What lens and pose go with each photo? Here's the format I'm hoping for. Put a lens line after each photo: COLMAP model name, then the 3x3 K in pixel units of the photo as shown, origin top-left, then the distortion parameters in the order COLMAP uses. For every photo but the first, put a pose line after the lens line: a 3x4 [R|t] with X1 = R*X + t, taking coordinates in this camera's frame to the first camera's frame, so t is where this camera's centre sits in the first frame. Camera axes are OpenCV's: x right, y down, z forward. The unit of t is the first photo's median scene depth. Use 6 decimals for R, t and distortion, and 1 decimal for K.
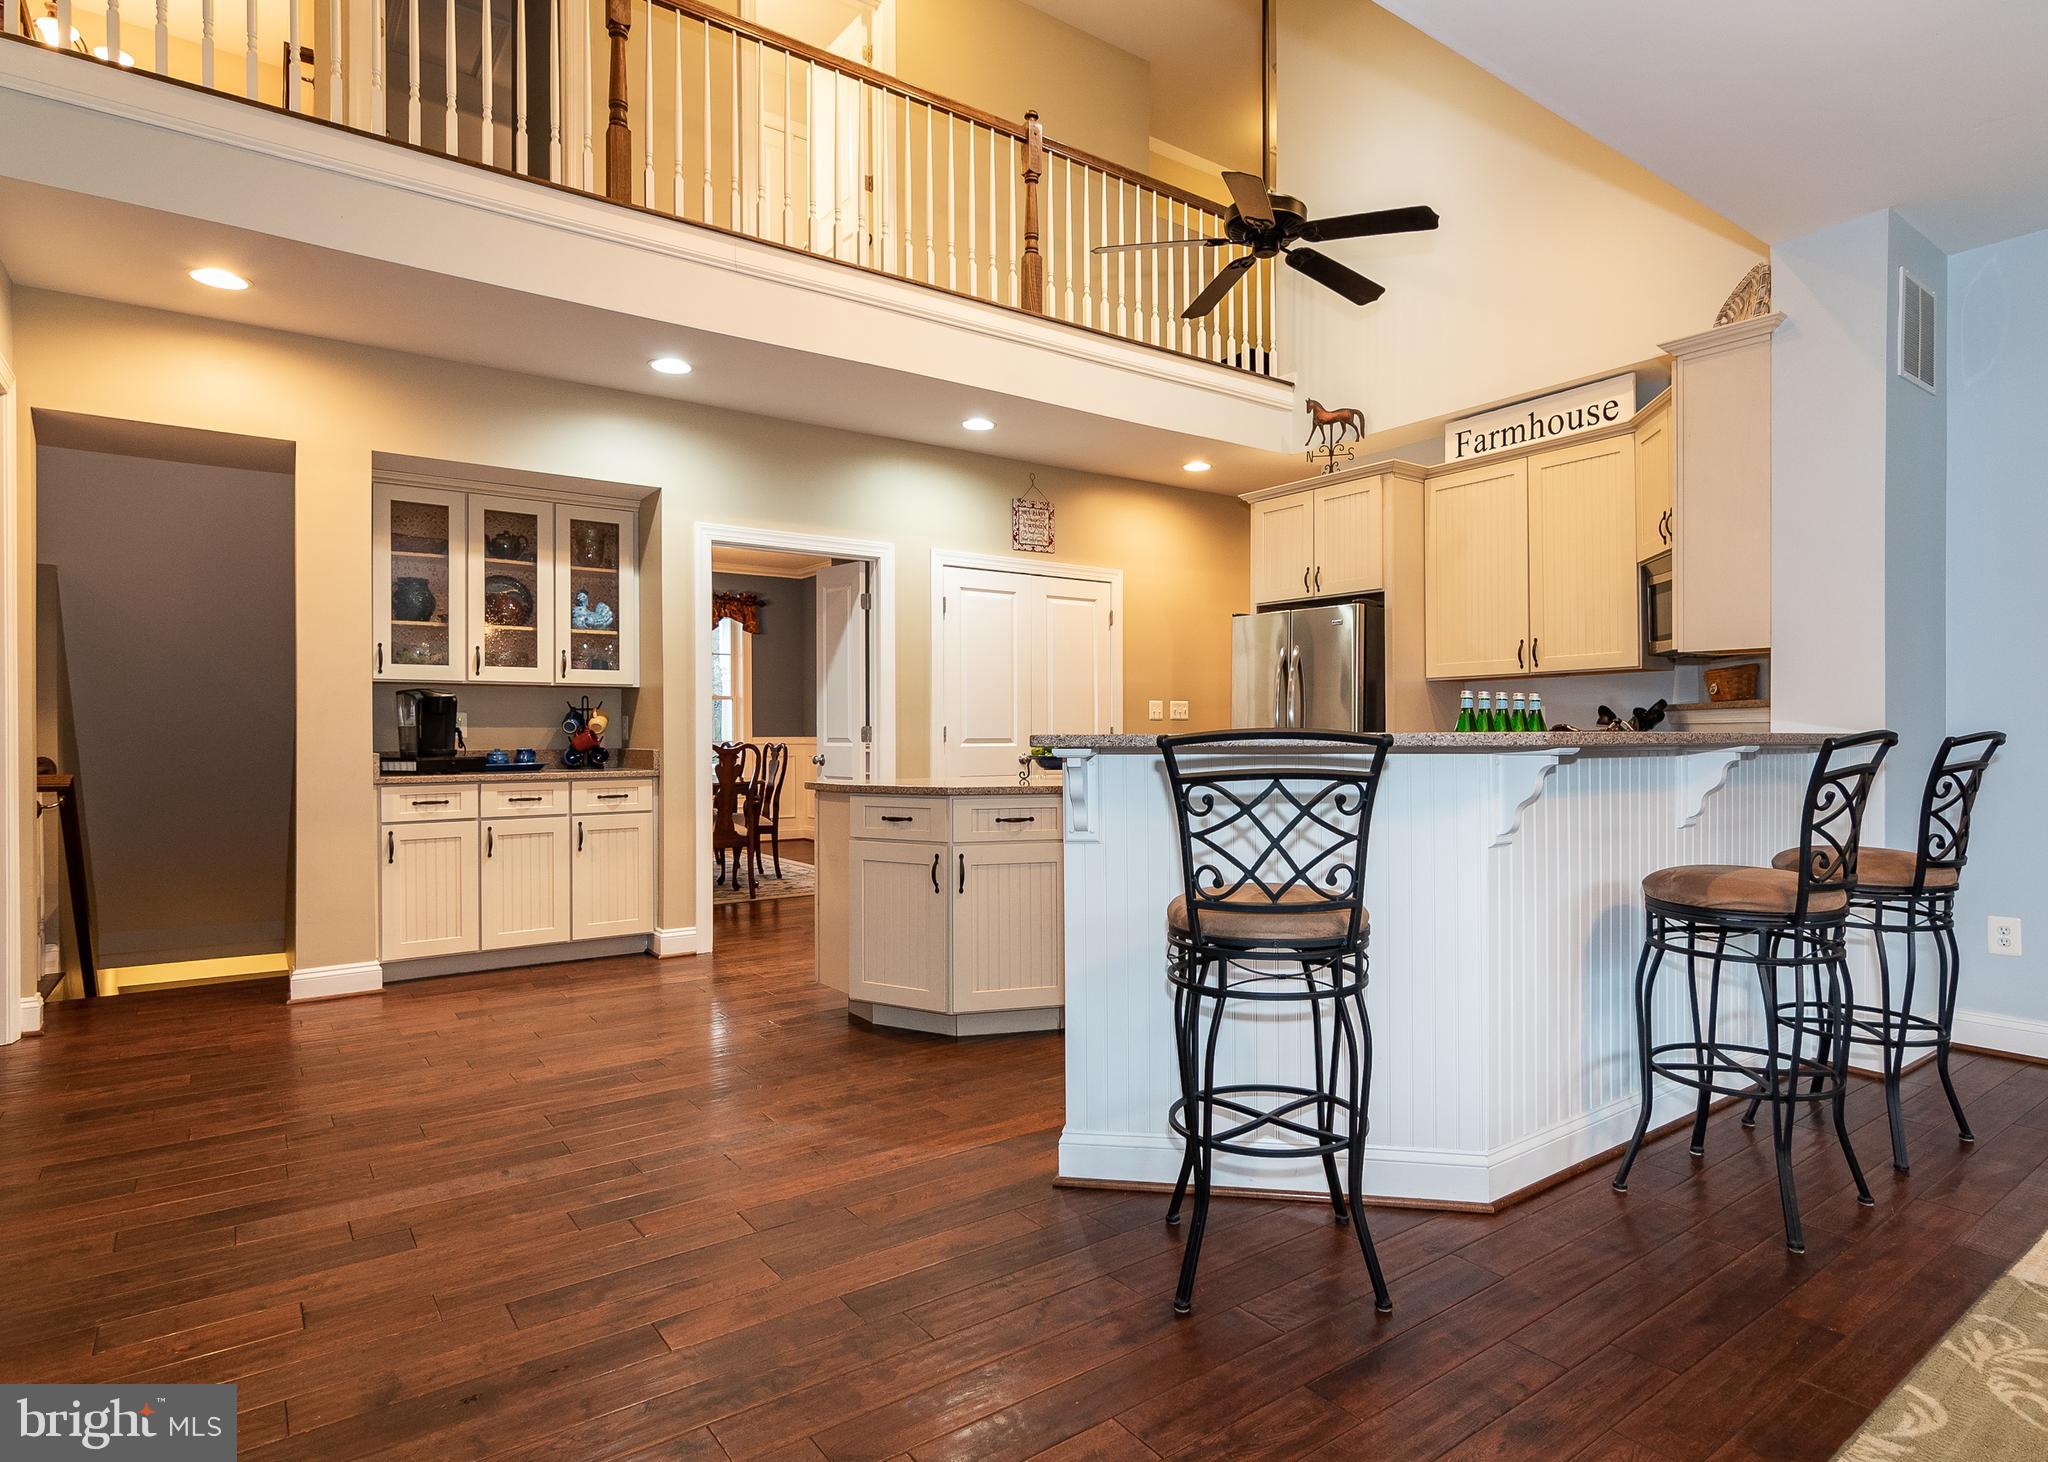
lens RADIAL K [[1118.1, 0, 1099.8], [0, 1118.1, 729.2], [0, 0, 1]] dist [-0.002568, -0.000621]
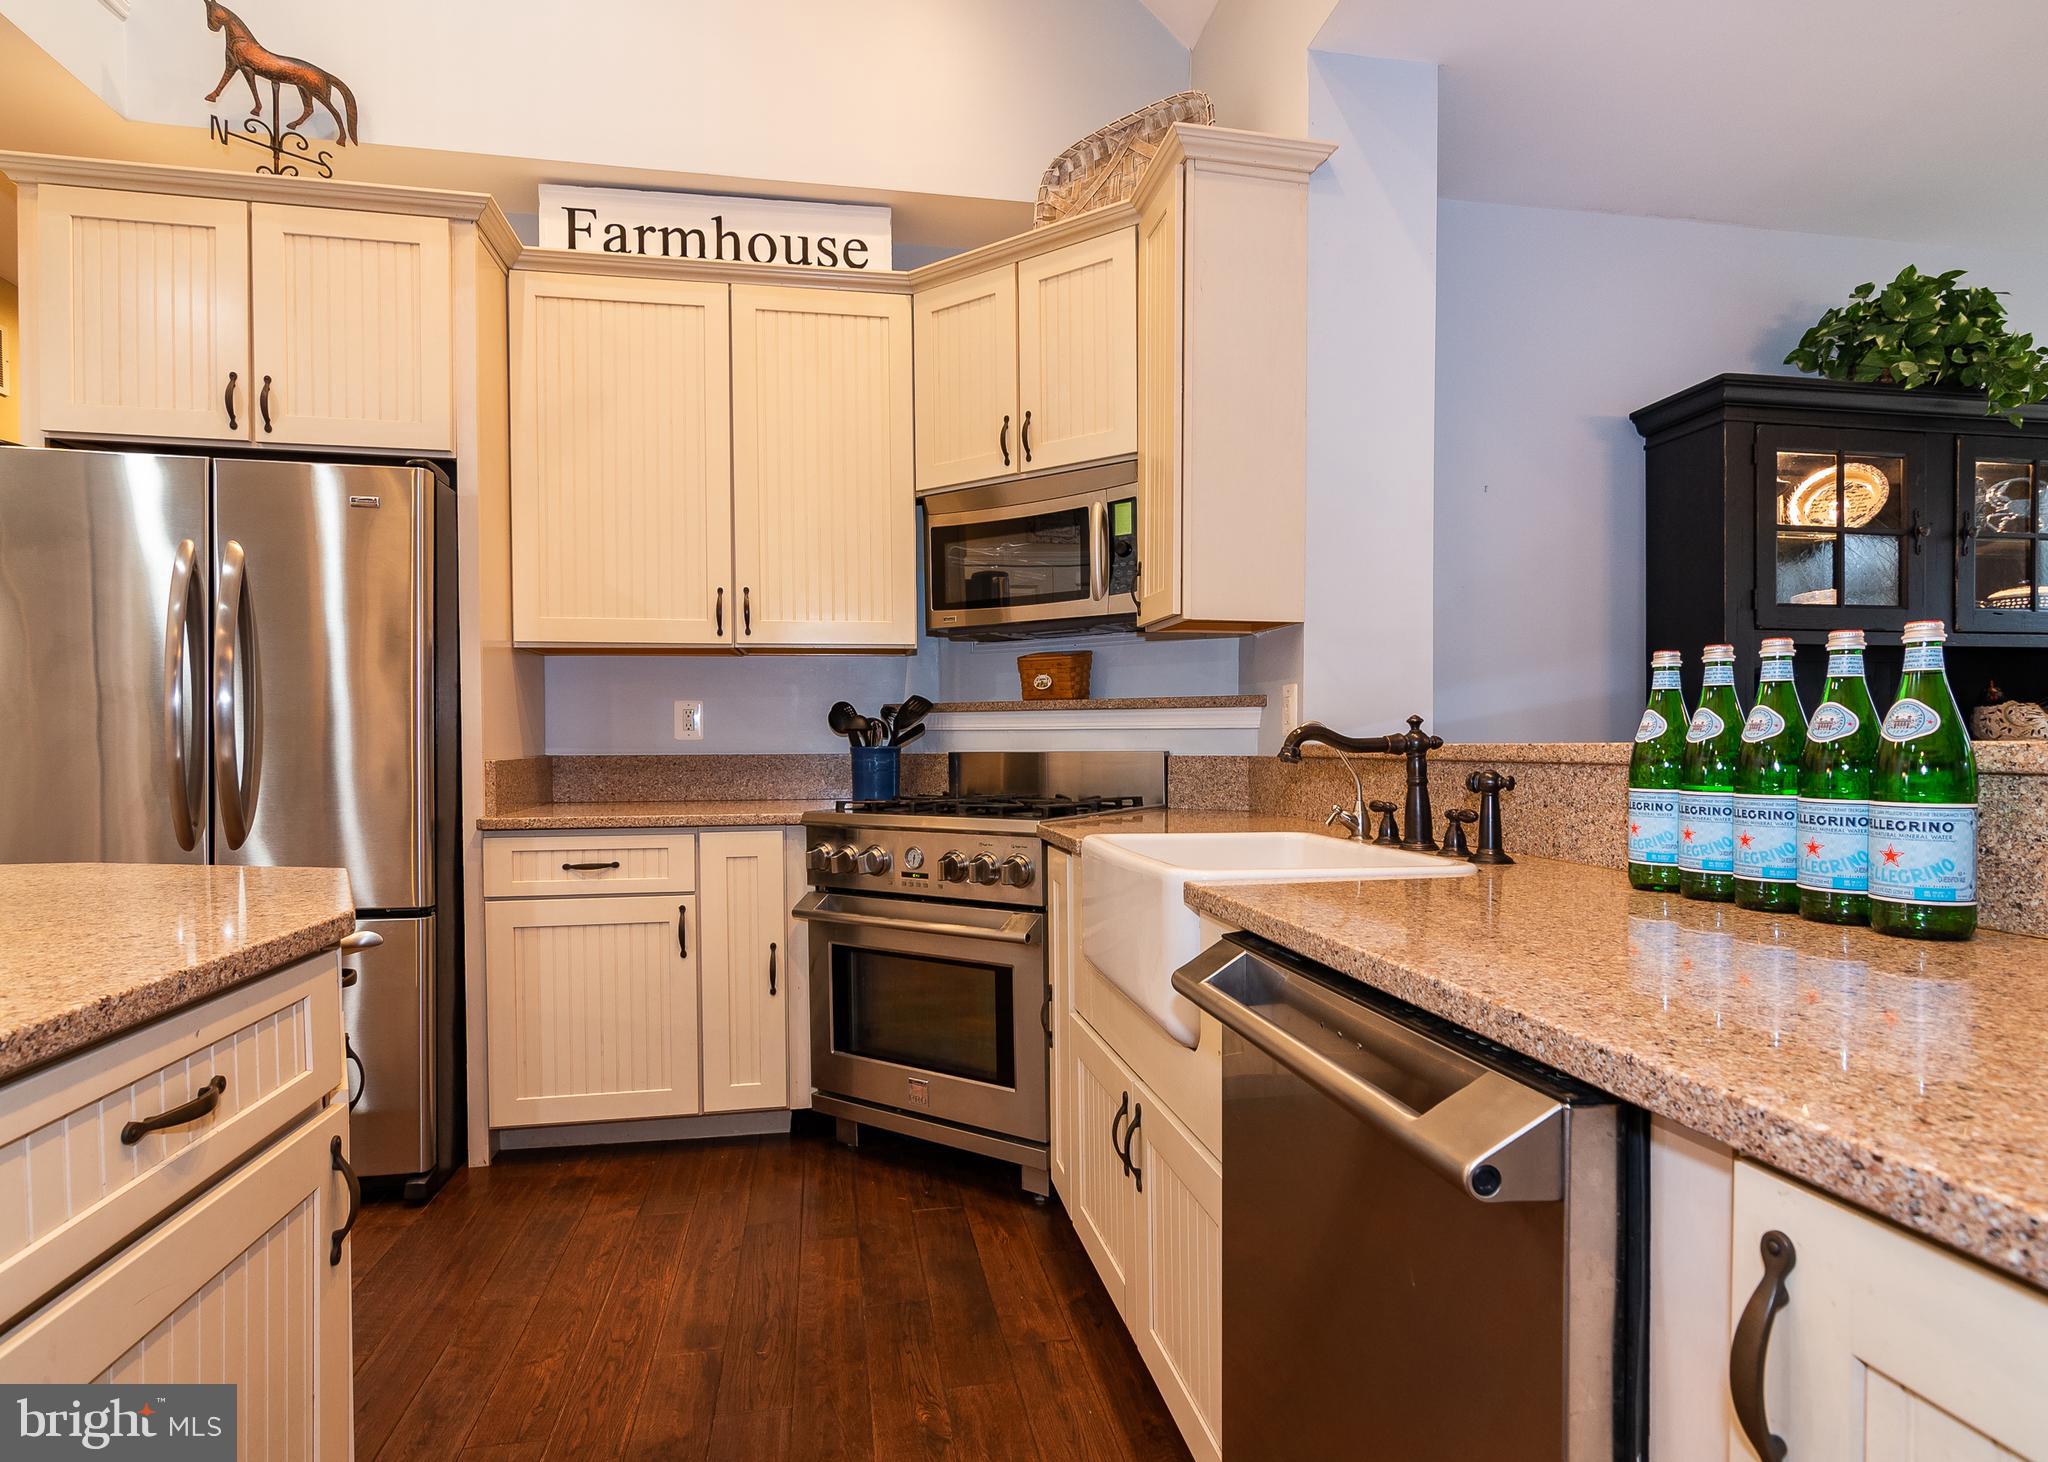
lens RADIAL K [[1060.4, 0, 1032.1], [0, 1060.4, 757.7], [0, 0, 1]] dist [-0.001163, 0.000991]
pose [[0.456065, -0.012487, 0.889859, -0.051657], [-0.002134, 0.999883, 0.015124, 0.002274], [-0.889944, -0.008797, 0.455985, 0.573281]]
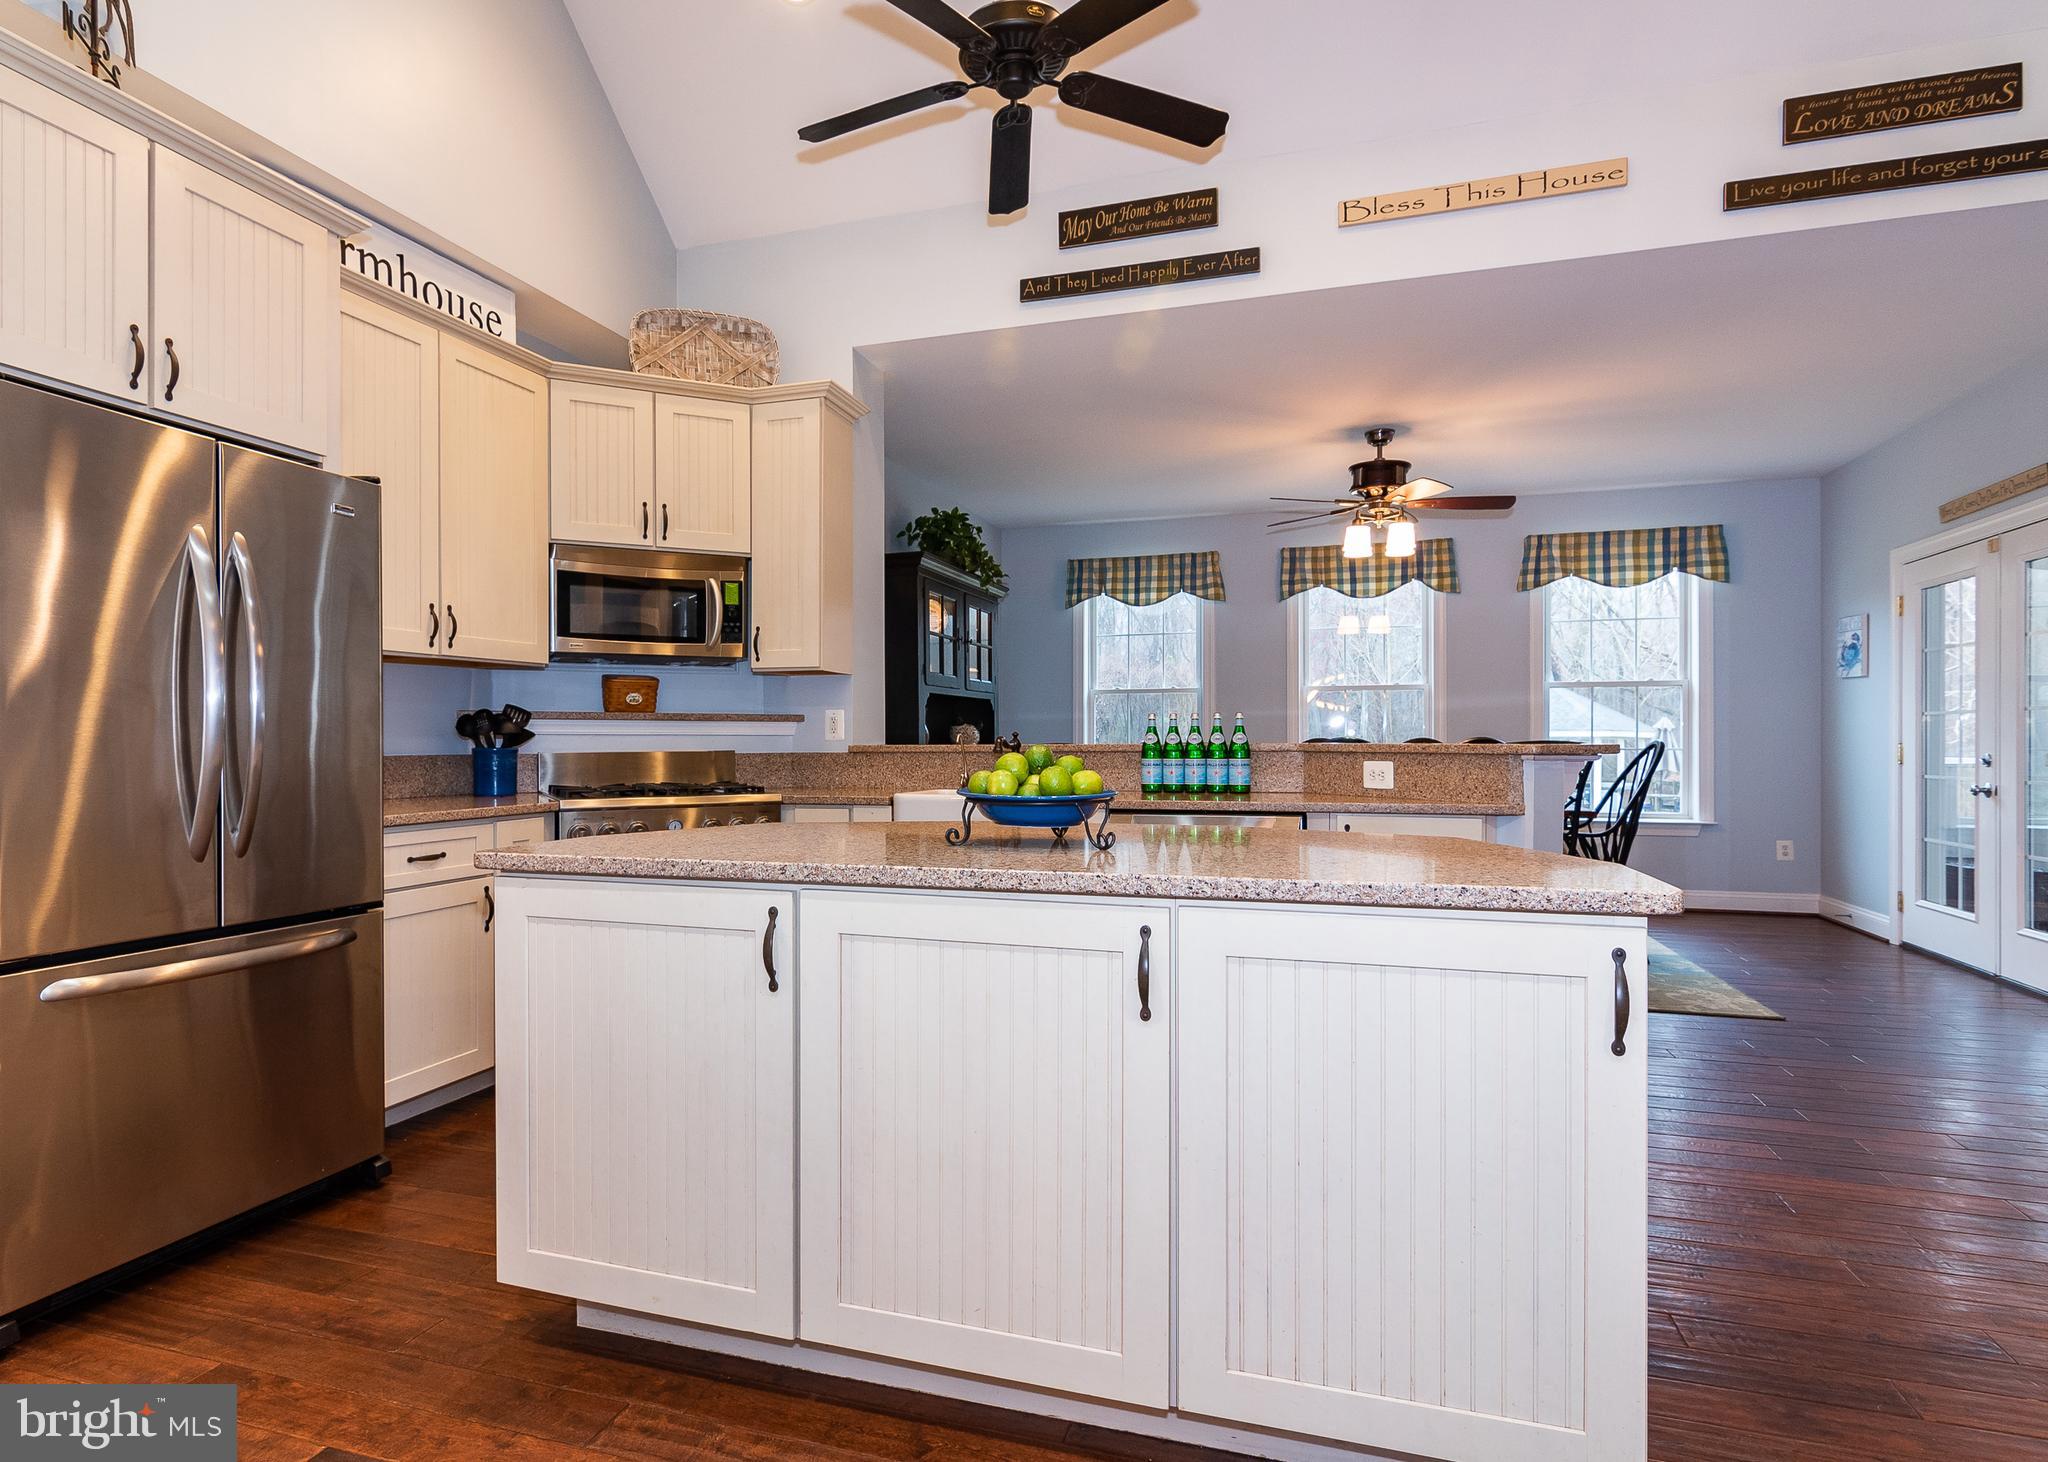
lens RADIAL K [[1123.1, 0, 956.1], [0, 1123.1, 743.2], [0, 0, 1]] dist [-0.003603, -0.000466]
pose [[-0.549391, 0.002145, 0.835563, -0.332566], [-0.000673, 0.999995, -0.003010, 0.004034], [-0.835565, -0.002216, -0.549387, 1.071382]]
